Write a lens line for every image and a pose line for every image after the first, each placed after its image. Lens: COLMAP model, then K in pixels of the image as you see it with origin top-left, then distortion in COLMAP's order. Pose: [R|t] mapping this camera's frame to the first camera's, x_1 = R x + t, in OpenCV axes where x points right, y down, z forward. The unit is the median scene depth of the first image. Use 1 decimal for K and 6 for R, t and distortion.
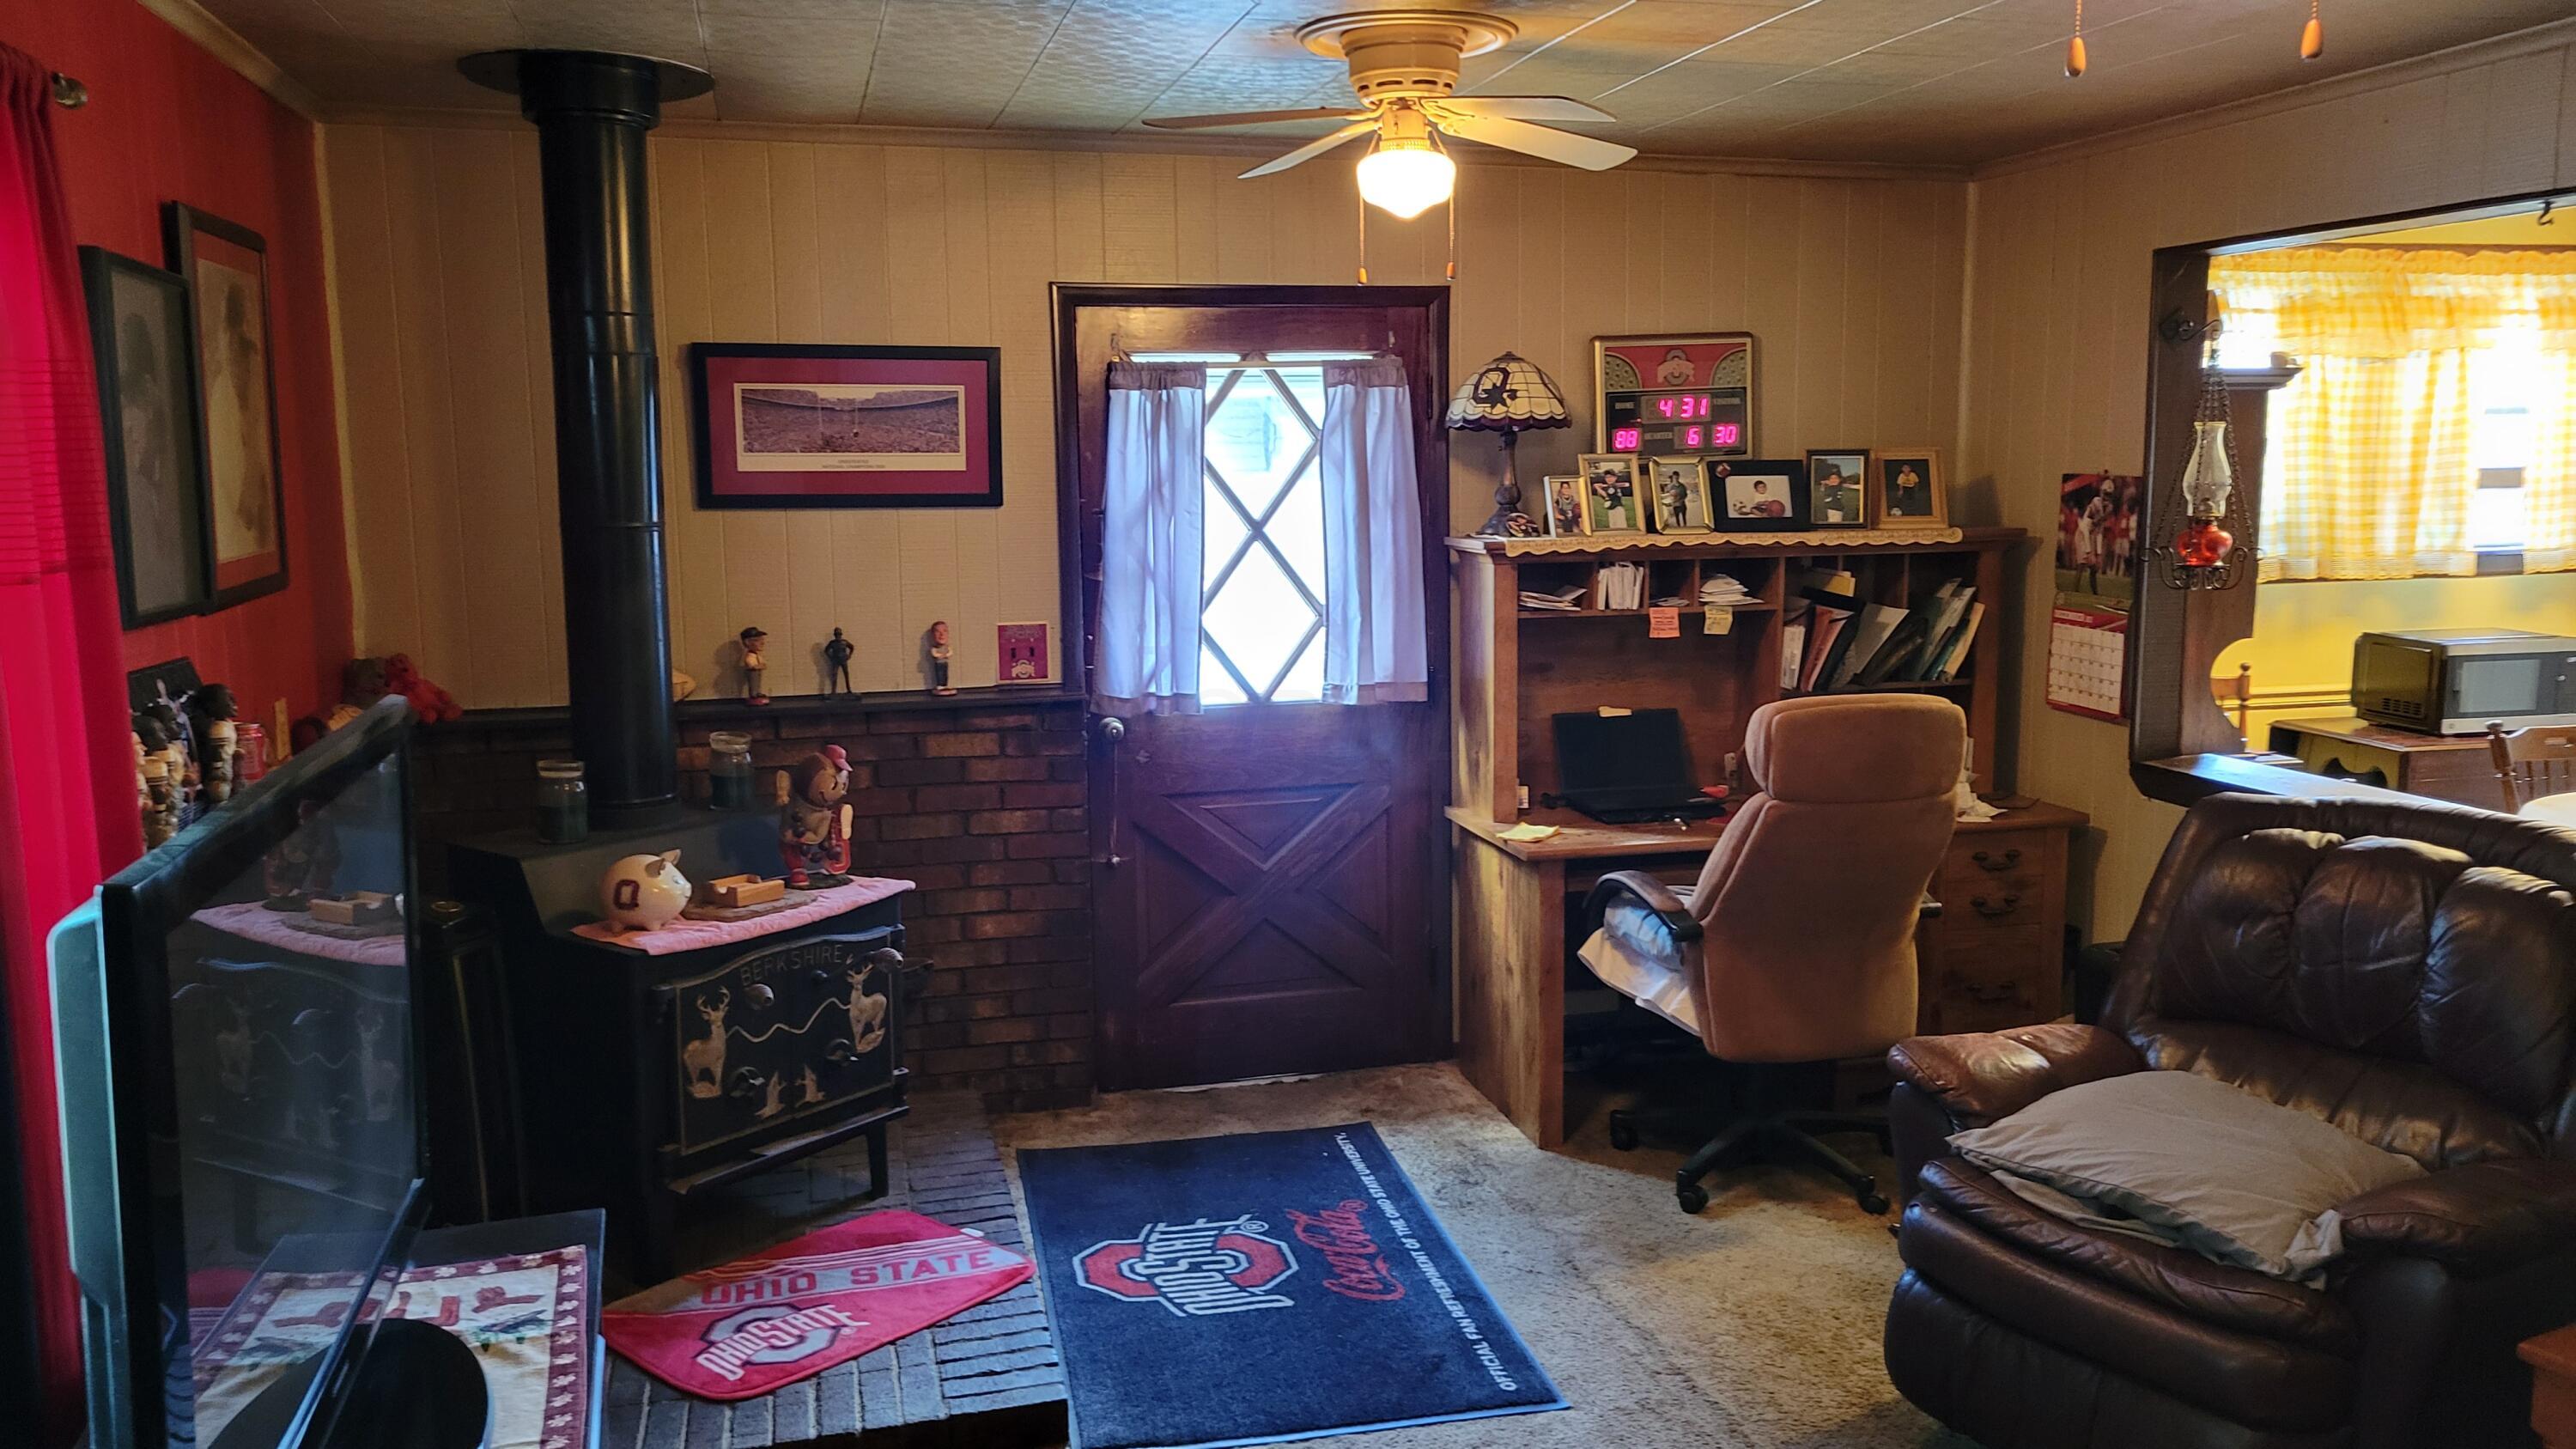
lens RADIAL K [[1990.0, 0, 1288.0], [0, 1990.0, 724.5], [0, 0, 1]] dist [0.003713, 0.001277]
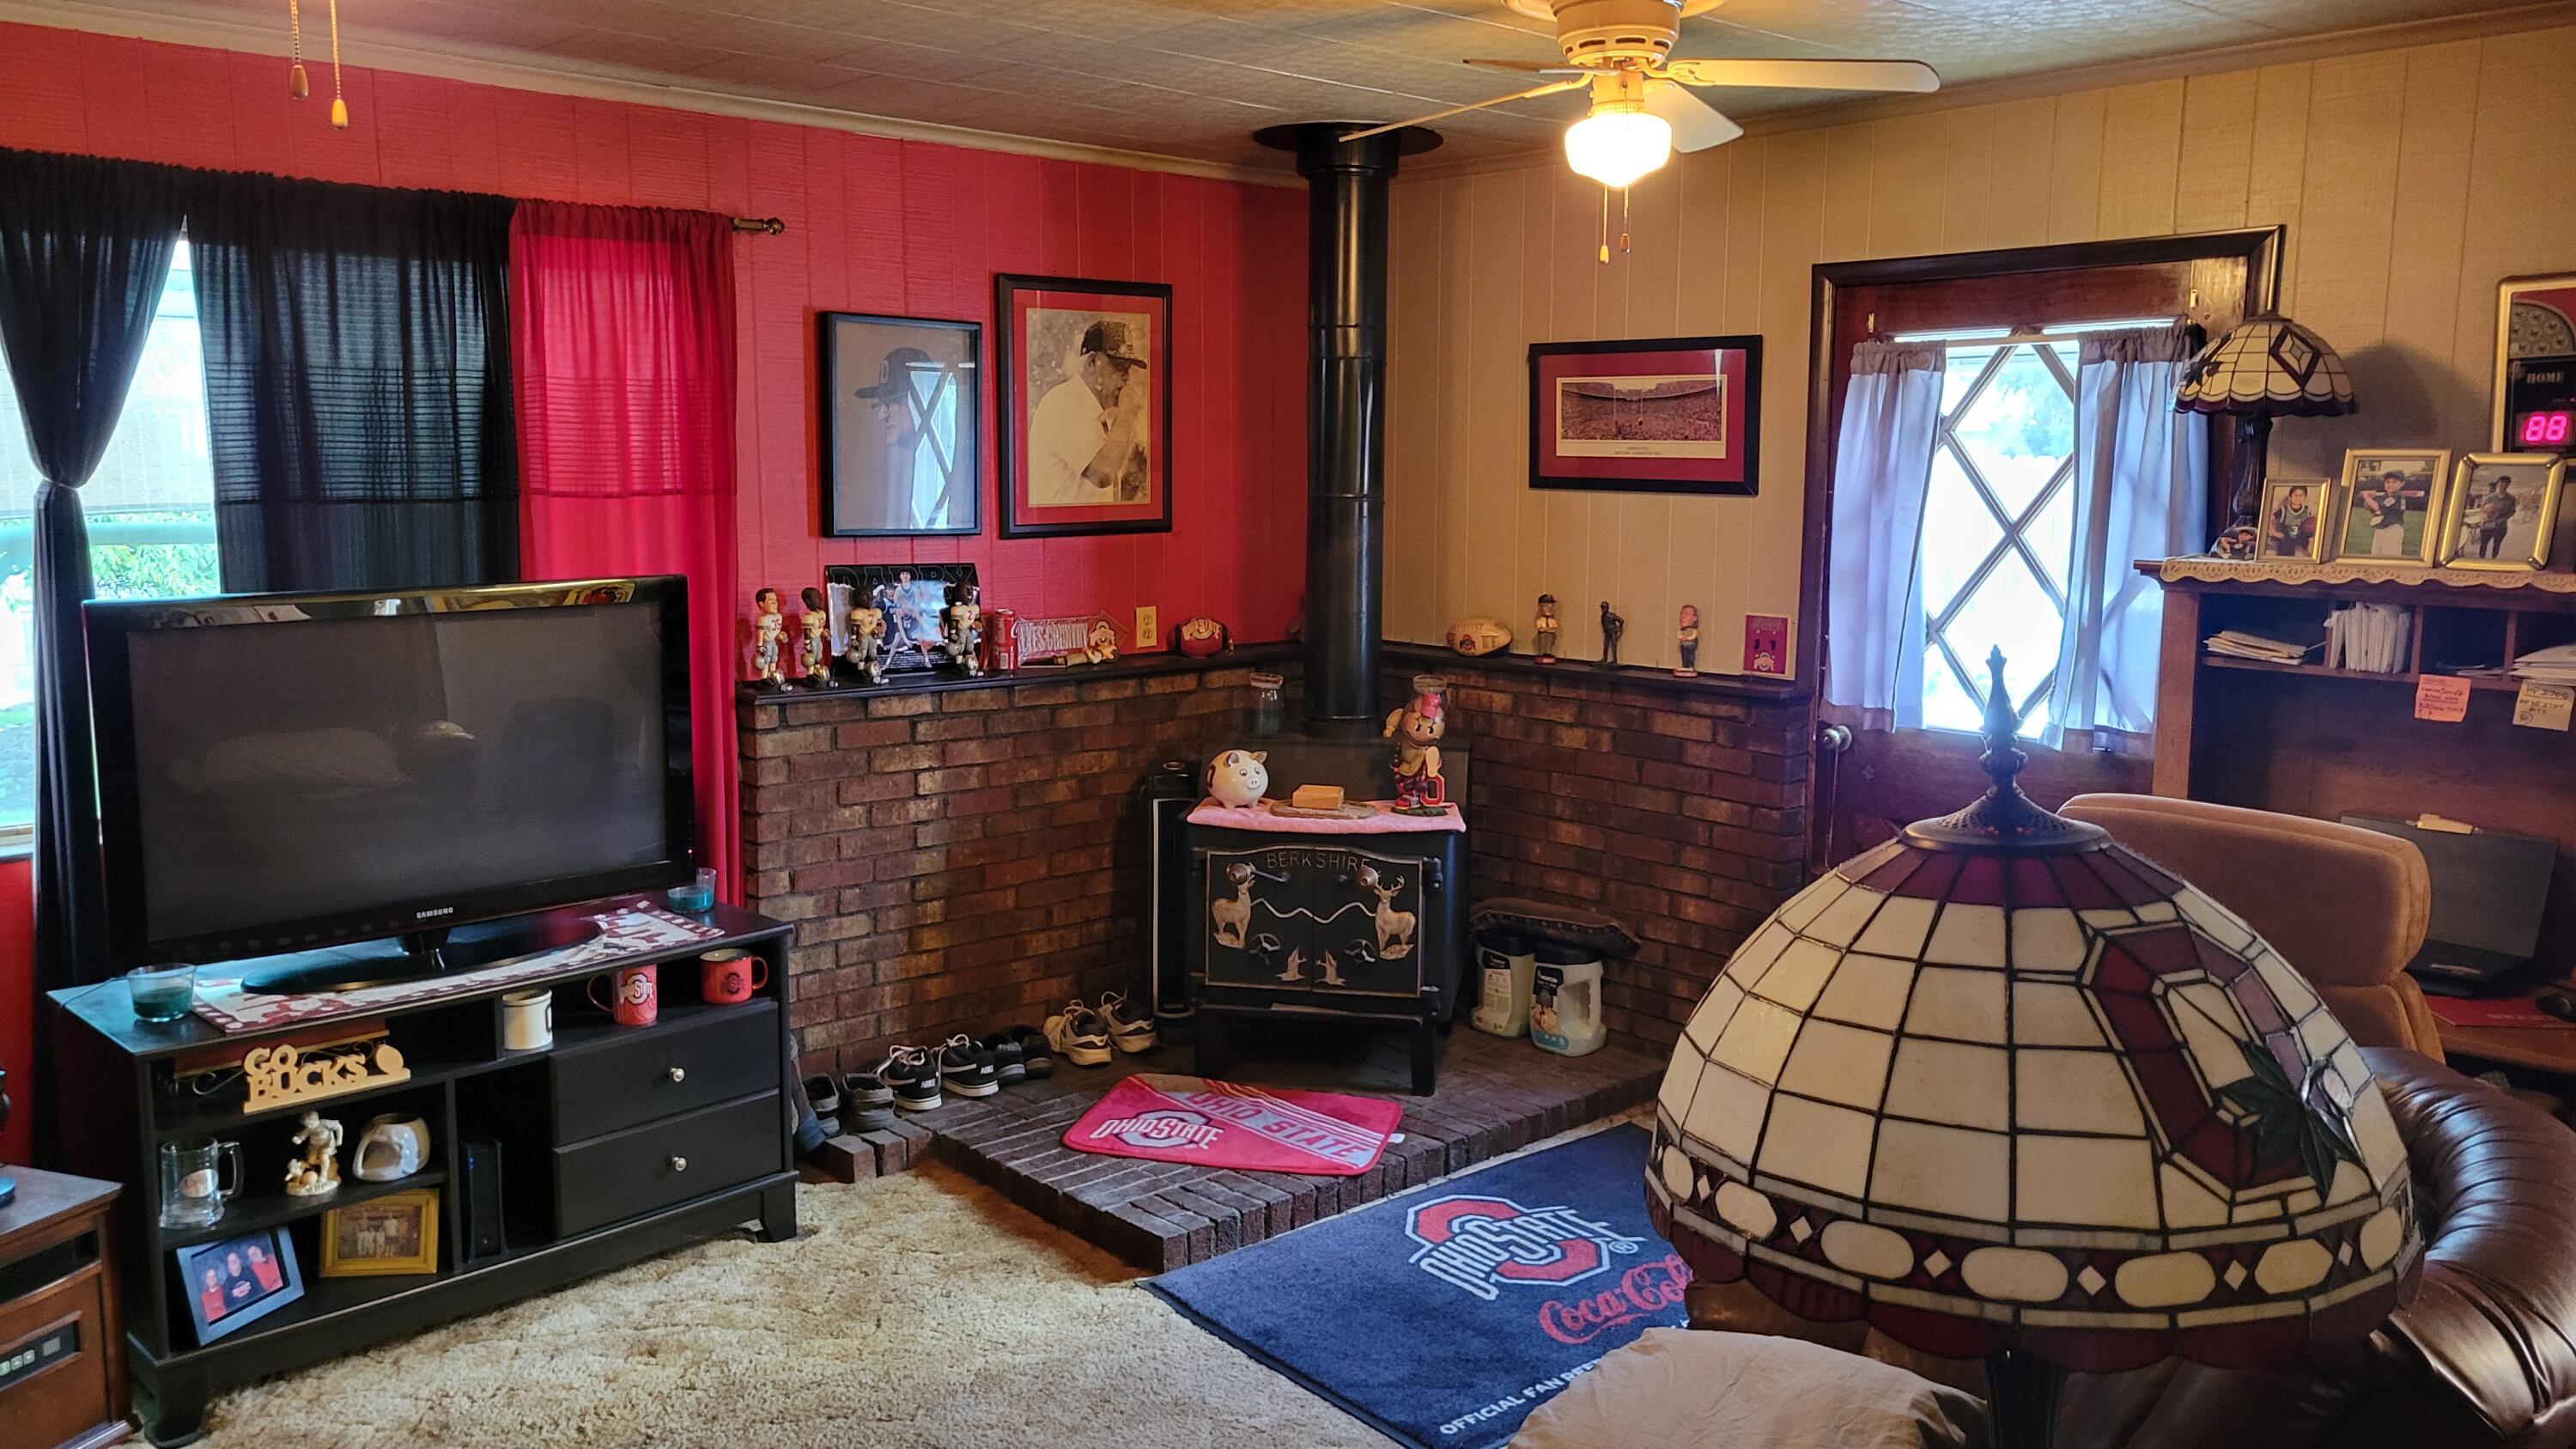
lens RADIAL K [[1959.7, 0, 1288.0], [0, 1959.7, 724.5], [0, 0, 1]] dist [-0.009350, -0.004936]
pose [[0.425511, 0.134661, -0.894878, 0.644949], [-0.129770, 0.987726, 0.086928, -0.051469], [0.895601, 0.079140, 0.437763, 0.374428]]
